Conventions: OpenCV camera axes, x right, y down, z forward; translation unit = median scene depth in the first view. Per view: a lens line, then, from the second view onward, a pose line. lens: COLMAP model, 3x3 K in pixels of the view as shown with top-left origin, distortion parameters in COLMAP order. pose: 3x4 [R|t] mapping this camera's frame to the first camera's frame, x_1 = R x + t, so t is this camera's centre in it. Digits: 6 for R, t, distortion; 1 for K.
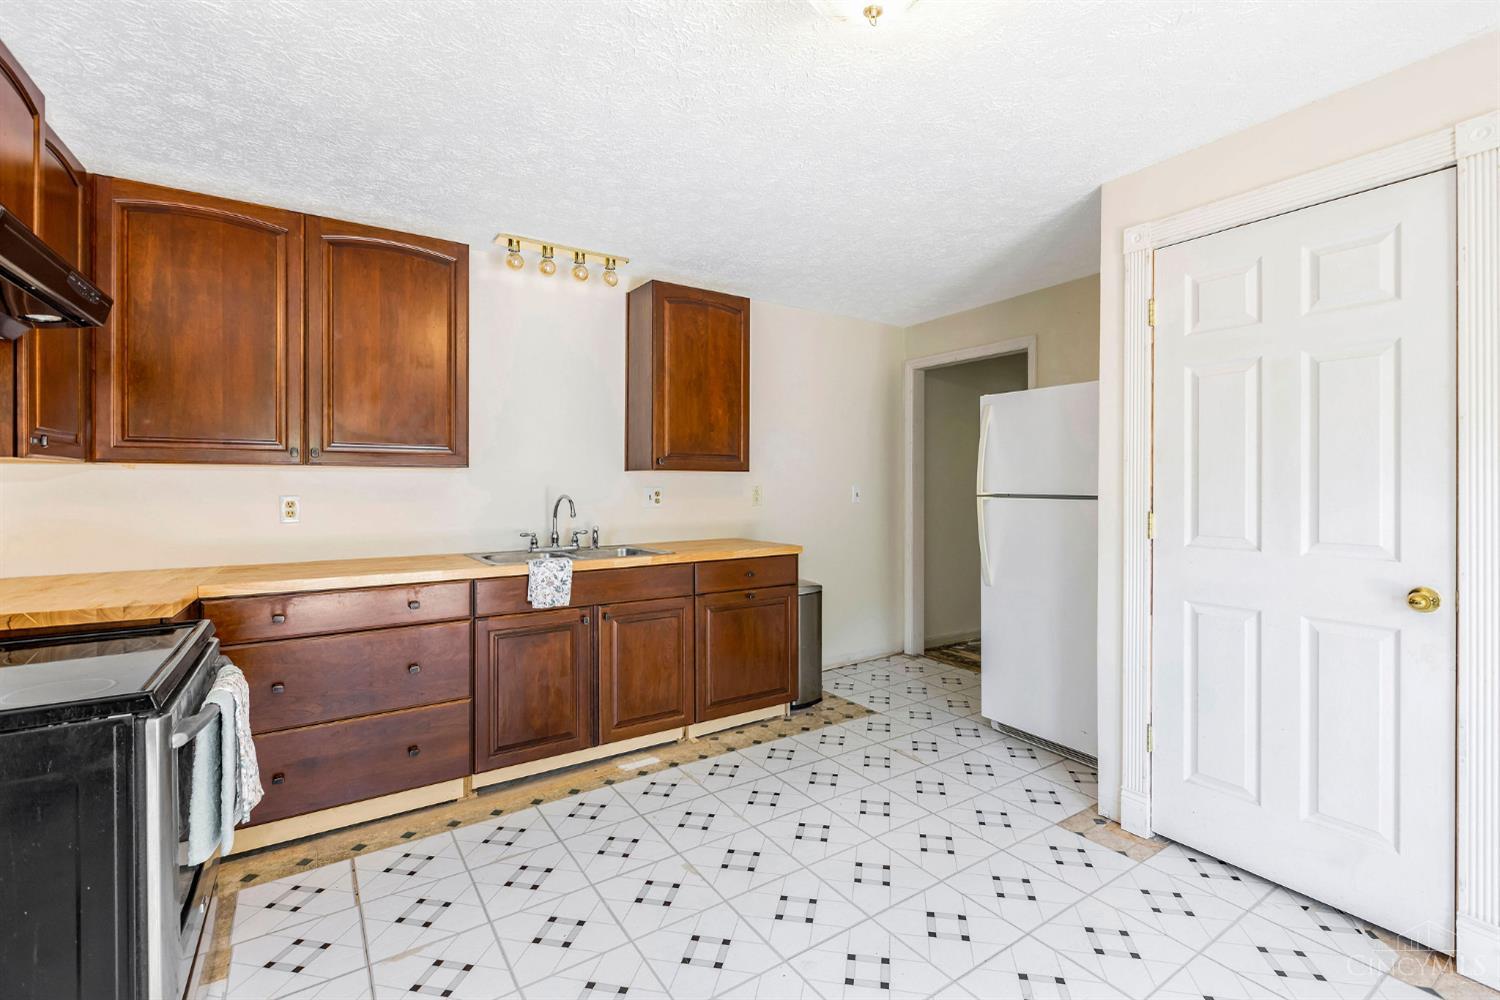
lens RADIAL K [[682.8, 0, 767.3], [0, 682.8, 480.8], [0, 0, 1]] dist [0.000083, -0.000168]
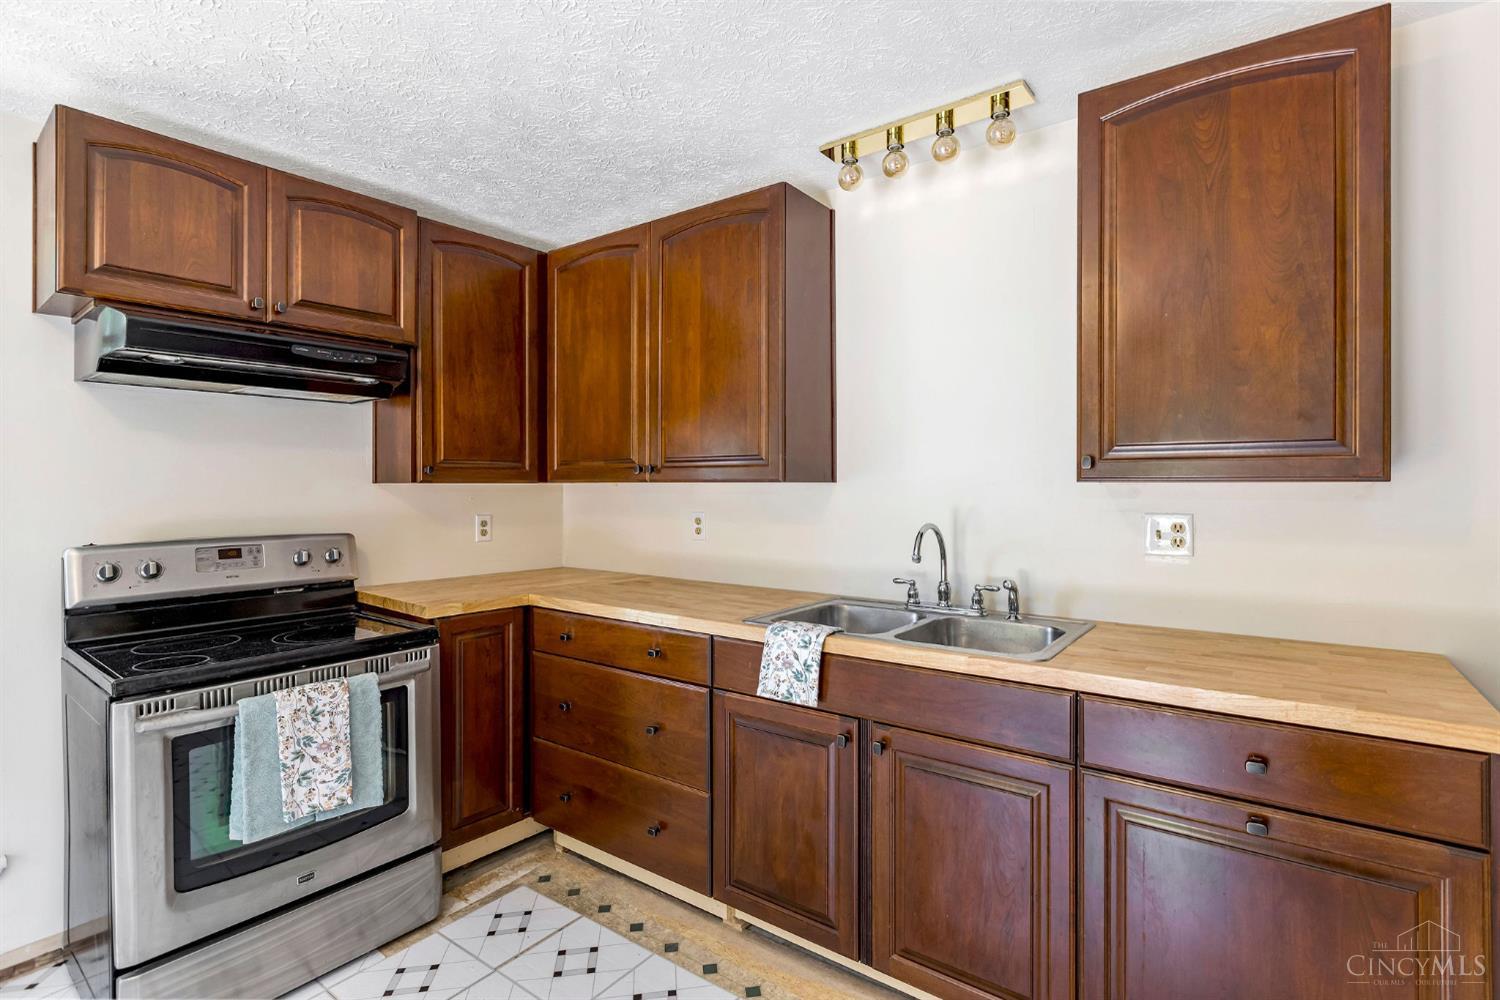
lens RADIAL K [[722.2, 0, 755.8], [0, 722.2, 485.3], [0, 0, 1]] dist [-0.001545, -0.000711]
pose [[0.313440, -0.000685, -0.949608, 0.309915], [0.005750, 0.999983, 0.001177, -0.017573], [0.949590, -0.005829, 0.313439, 0.754559]]
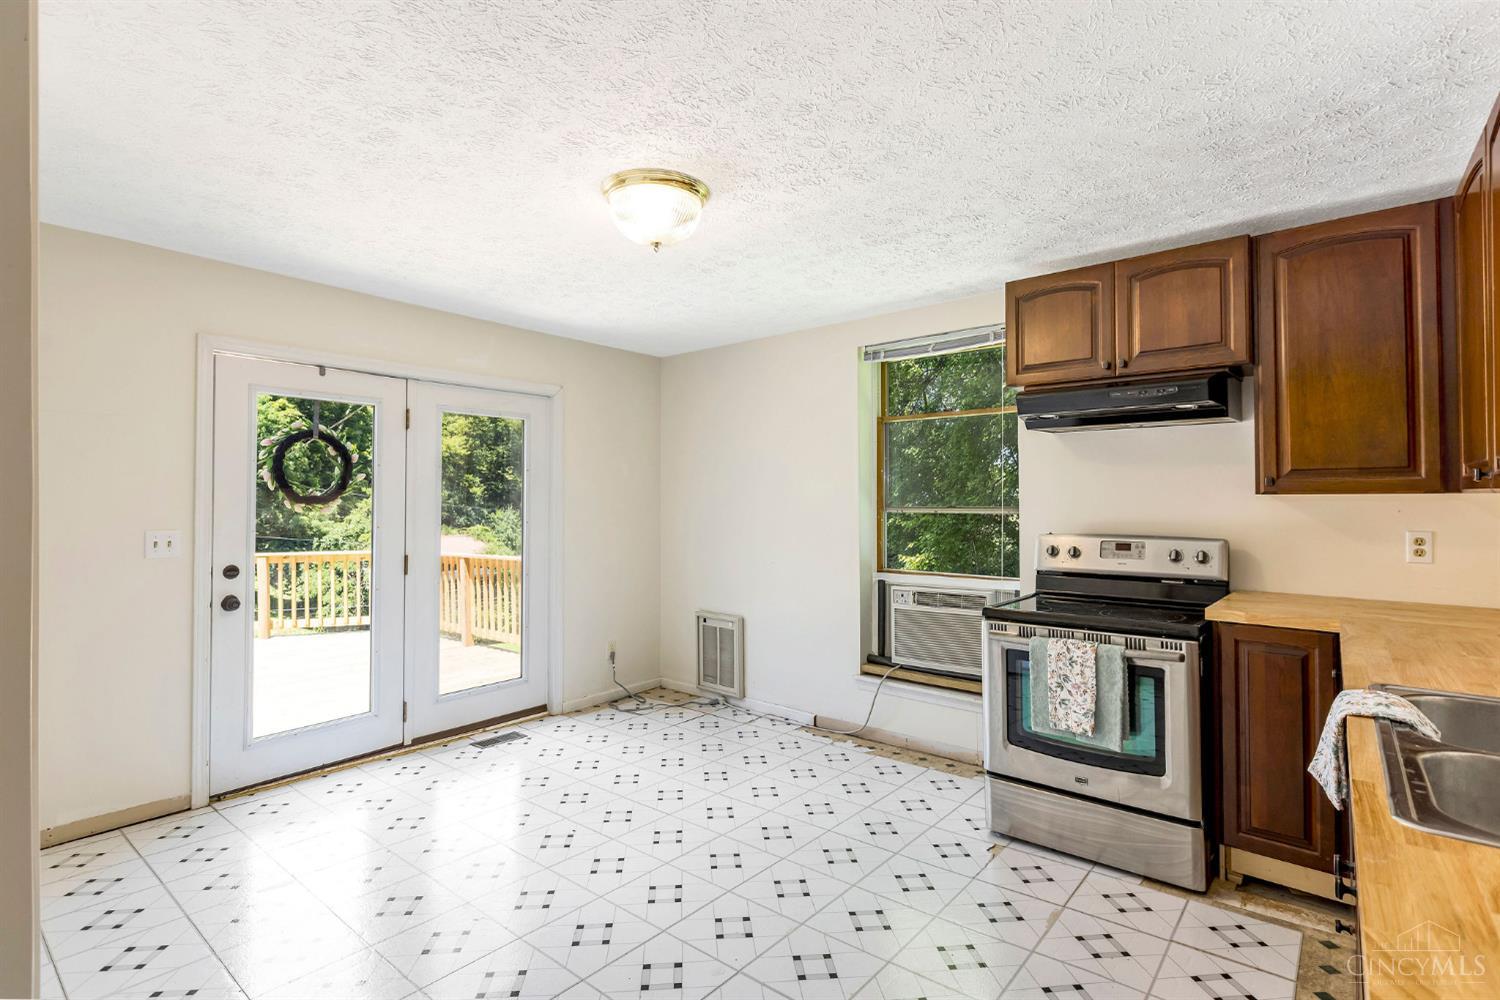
lens RADIAL K [[722.2, 0, 755.8], [0, 722.2, 485.3], [0, 0, 1]] dist [-0.001545, -0.000711]
pose [[-0.962761, -0.000155, -0.270355, 0.195410], [0.005720, 0.999764, -0.020944, -0.017708], [0.270295, -0.021710, -0.962533, 1.361771]]
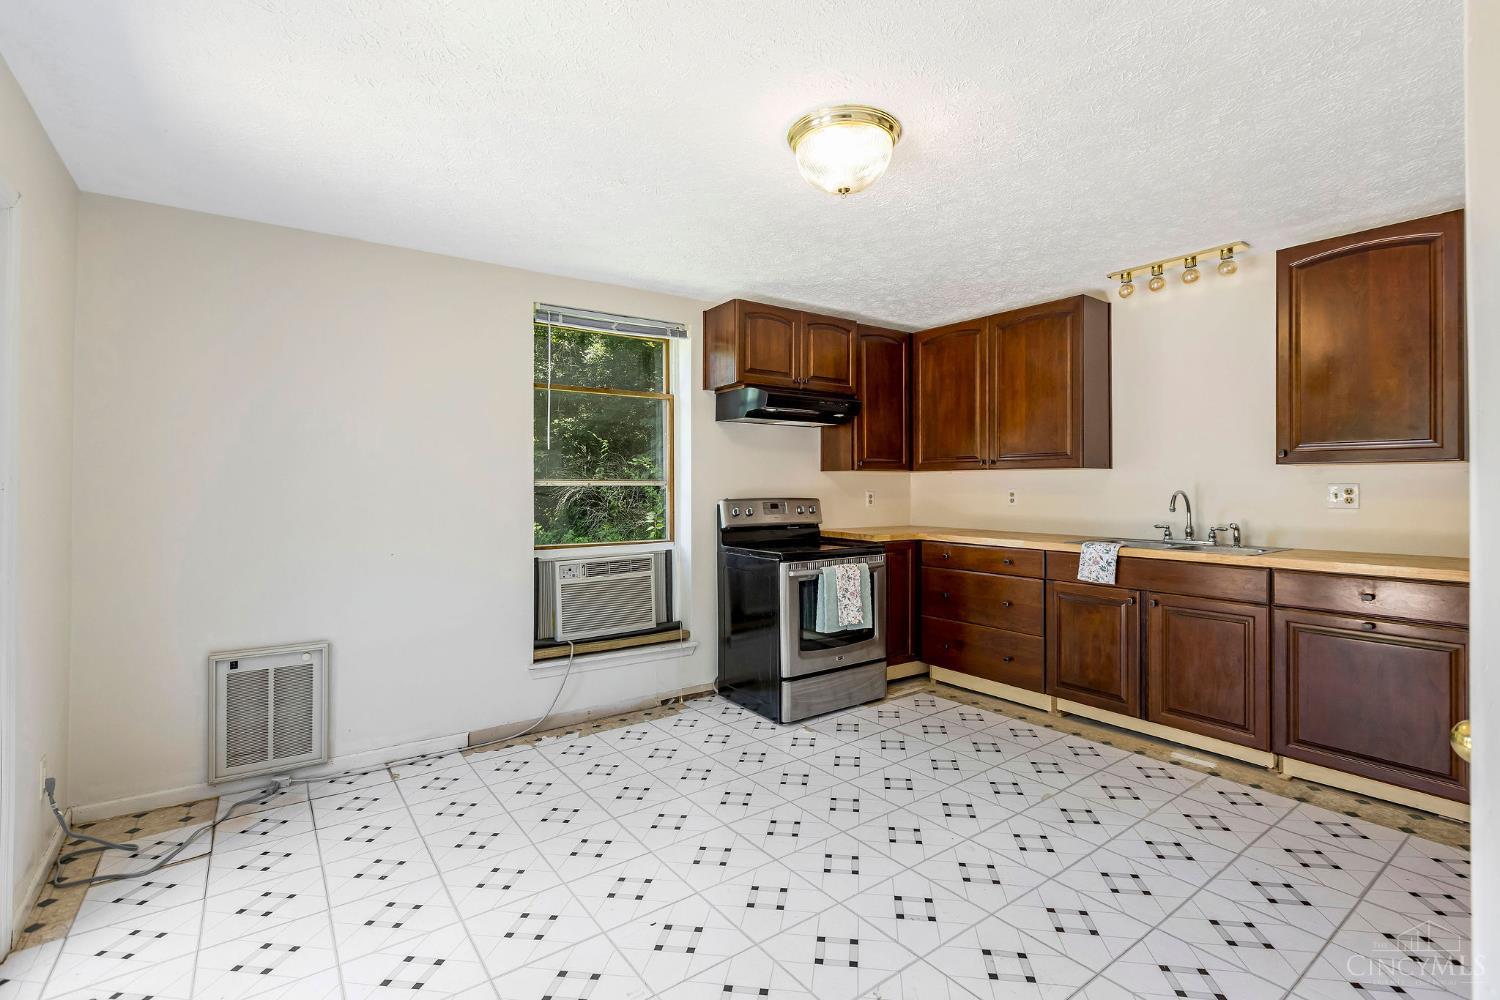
lens RADIAL K [[682.2, 0, 749.3], [0, 682.2, 482.6], [0, 0, 1]] dist [0.001037, 0.000096]
pose [[0.020921, -0.006476, -0.999760, 0.865333], [0.004064, 0.999971, -0.006392, 0.014387], [0.999773, -0.003929, 0.020947, 0.360208]]
